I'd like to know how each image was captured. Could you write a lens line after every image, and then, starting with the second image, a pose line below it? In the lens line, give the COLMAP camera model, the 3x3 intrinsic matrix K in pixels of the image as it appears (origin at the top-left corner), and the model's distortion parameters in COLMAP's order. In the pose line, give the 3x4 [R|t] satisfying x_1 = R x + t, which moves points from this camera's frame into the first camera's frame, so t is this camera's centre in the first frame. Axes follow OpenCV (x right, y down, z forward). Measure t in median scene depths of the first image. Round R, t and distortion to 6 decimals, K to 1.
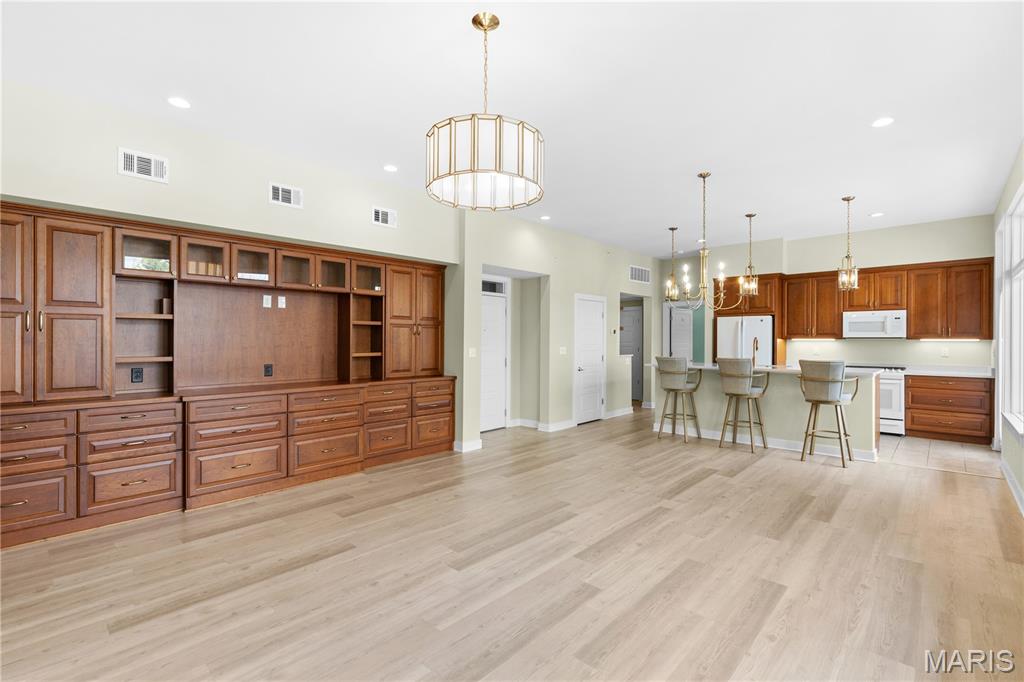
lens RADIAL K [[461.1, 0, 510.5], [0, 461.1, 343.9], [0, 0, 1]] dist [0.001933, 0.000277]
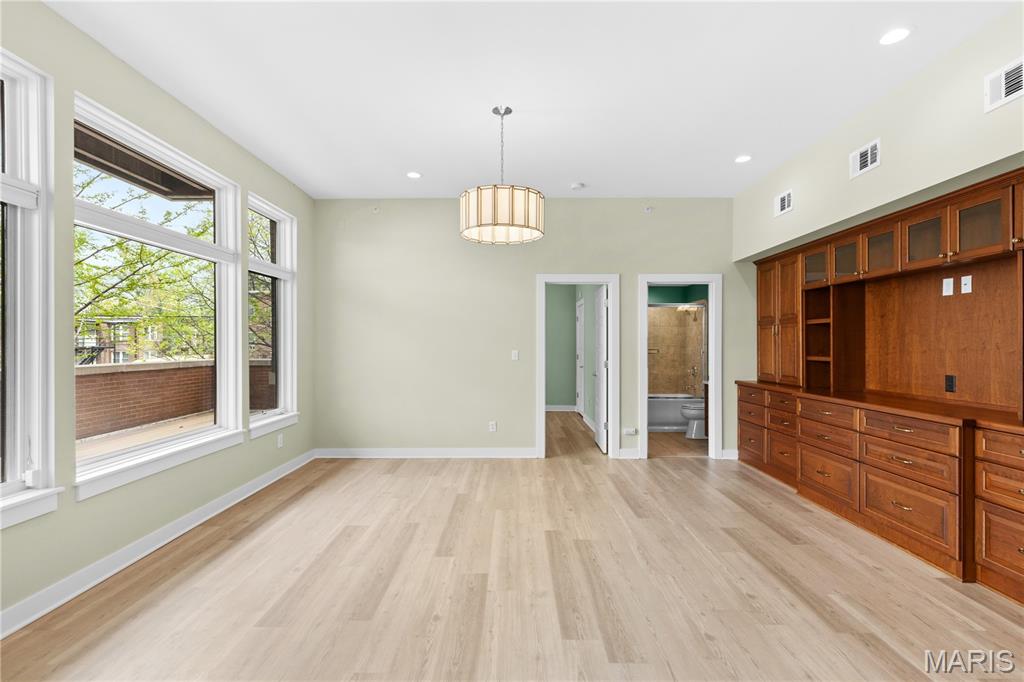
lens RADIAL K [[461.1, 0, 510.5], [0, 461.1, 343.9], [0, 0, 1]] dist [0.001933, 0.000277]
pose [[-0.729618, -0.001853, -0.683853, 0.450372], [-0.007296, 0.999961, 0.005075, -0.002573], [0.683816, 0.008692, -0.729603, 1.043064]]
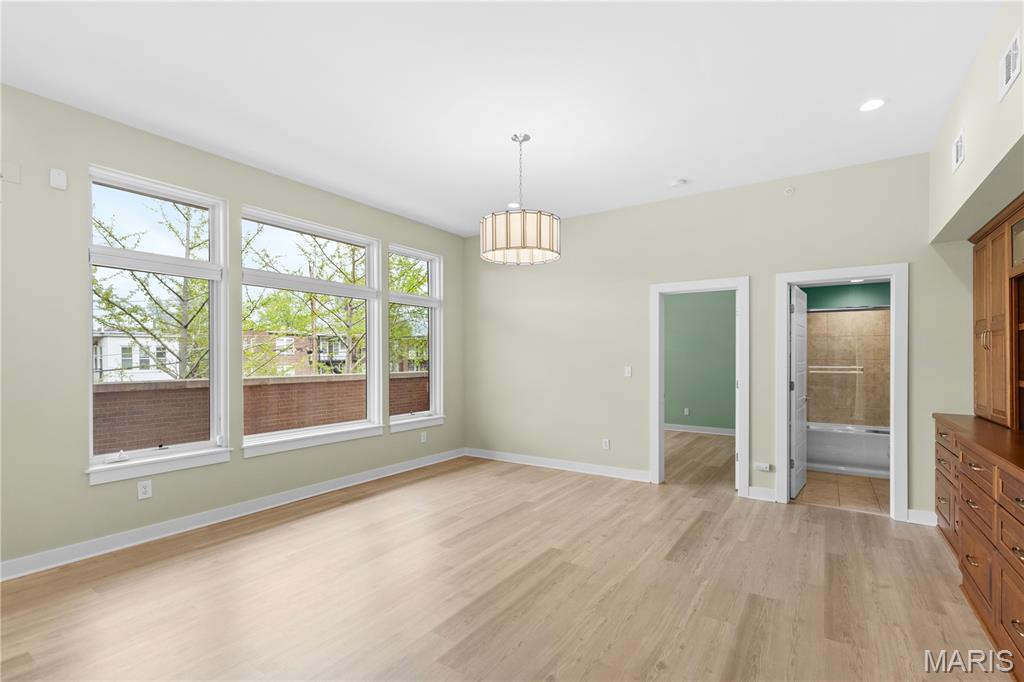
lens RADIAL K [[465.6, 0, 520.8], [0, 465.6, 360.2], [0, 0, 1]] dist [-0.000442, 0.000161]
pose [[-0.983397, 0.000015, -0.181466, 0.108710], [-0.002822, 0.999878, 0.015372, -0.011970], [0.181444, 0.015629, -0.983277, 1.253458]]
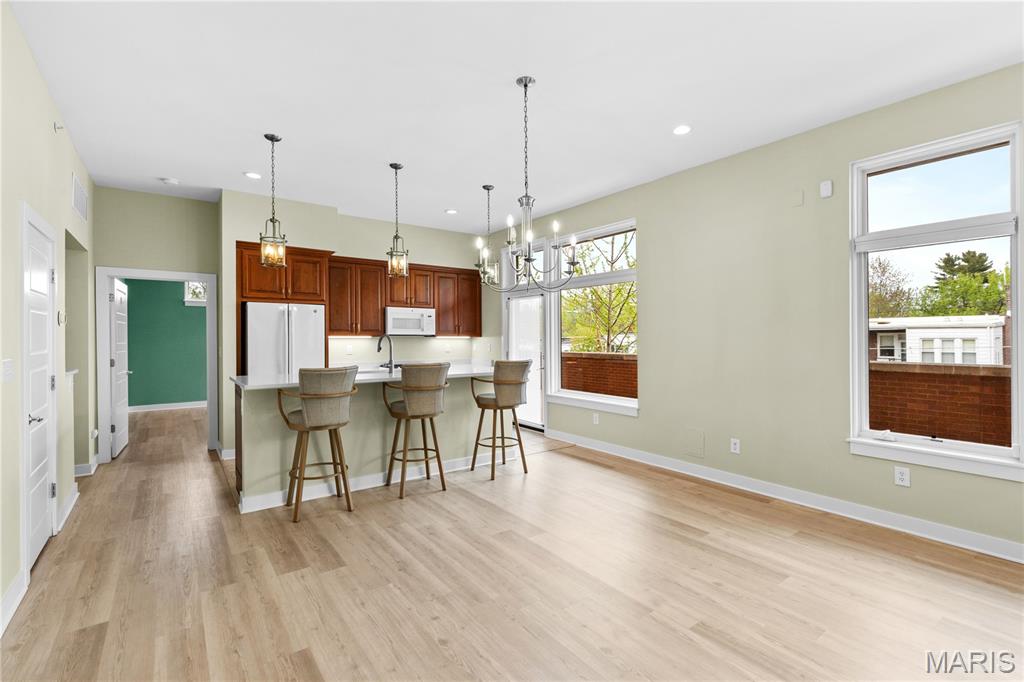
lens RADIAL K [[467.1, 0, 518.2], [0, 467.1, 339.9], [0, 0, 1]] dist [-0.000090, -0.000404]
pose [[0.164502, -0.003738, 0.986370, -0.222650], [0.008024, 0.999965, 0.002451, -0.006515], [-0.986344, 0.007511, 0.164526, 0.886565]]
